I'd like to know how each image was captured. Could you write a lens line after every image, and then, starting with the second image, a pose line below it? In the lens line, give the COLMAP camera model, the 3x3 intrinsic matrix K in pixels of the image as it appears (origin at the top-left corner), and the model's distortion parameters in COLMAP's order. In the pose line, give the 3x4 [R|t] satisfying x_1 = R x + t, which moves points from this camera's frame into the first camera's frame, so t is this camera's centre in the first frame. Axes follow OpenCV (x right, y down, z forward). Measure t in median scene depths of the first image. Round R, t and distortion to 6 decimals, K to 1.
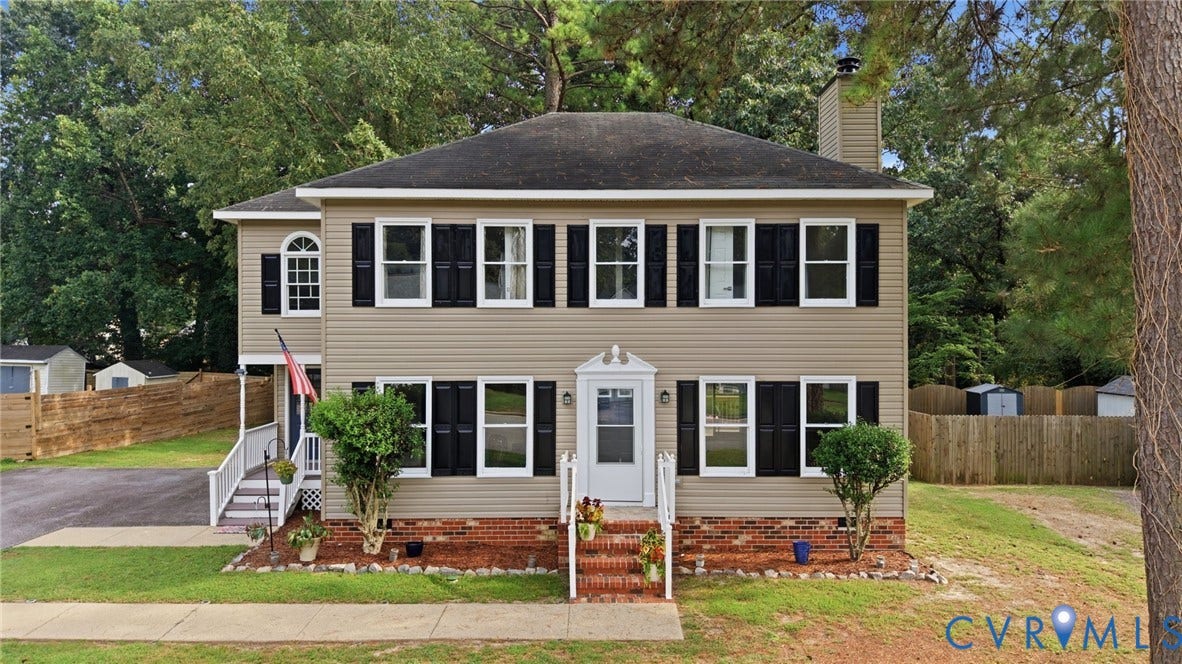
lens RADIAL K [[781.2, 0, 591.0], [0, 781.2, 332.0], [0, 0, 1]] dist [-0.007517, -0.003908]
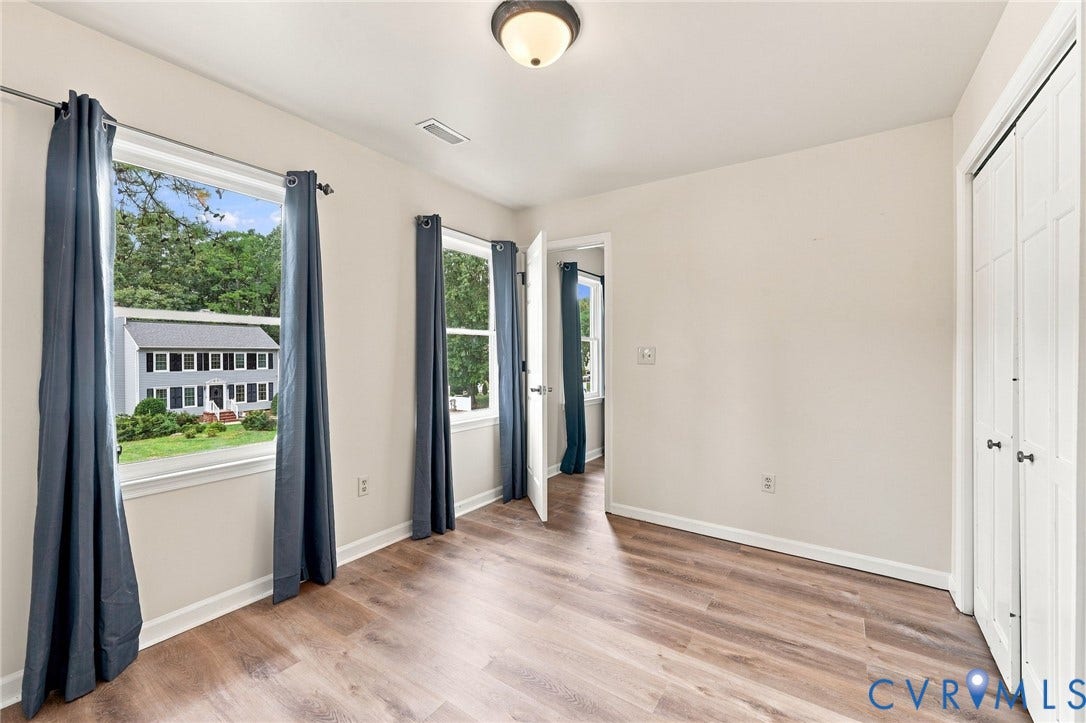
lens RADIAL K [[453.4, 0, 531.7], [0, 453.4, 354.2], [0, 0, 1]] dist [-0.000860, 0.000063]
pose [[0.590439, -0.003200, 0.807076, -1.088521], [-0.000222, 0.999991, 0.004127, -0.143667], [-0.807082, -0.002616, 0.590433, -2.259291]]
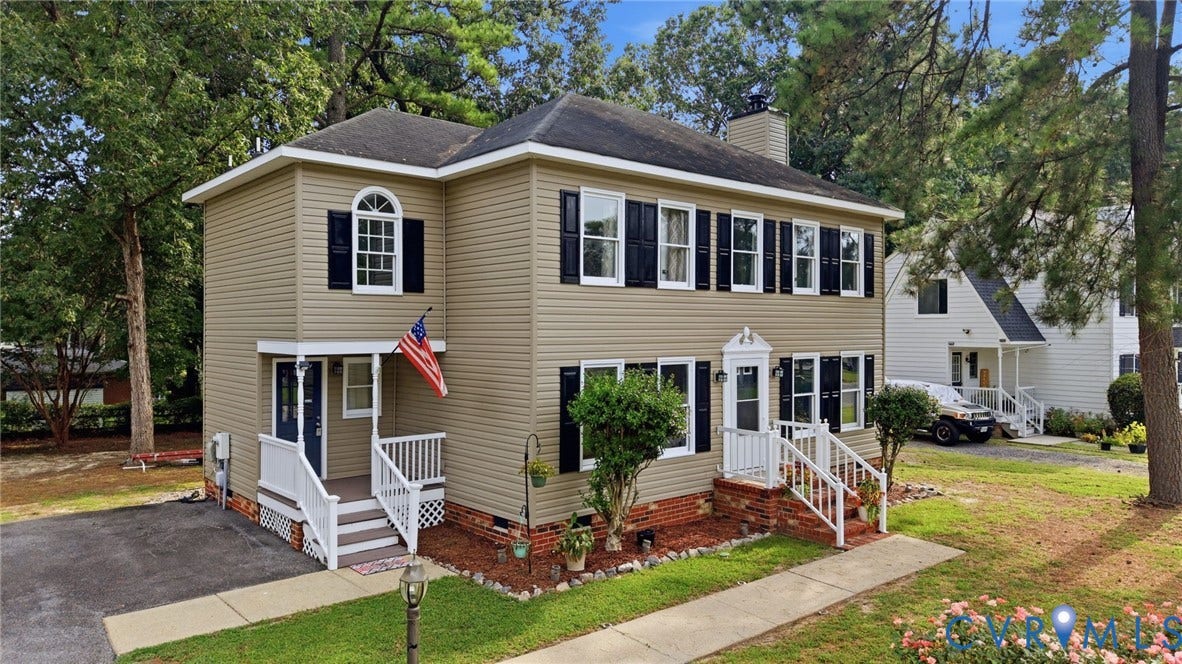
lens RADIAL K [[798.1, 0, 591.0], [0, 798.1, 332.0], [0, 0, 1]] dist [0.006887, -0.000730]
pose [[0.775133, -0.005186, 0.631777, -0.845889], [0.000271, 0.999969, 0.007876, 0.015510], [-0.631798, -0.005934, 0.775110, 0.268117]]
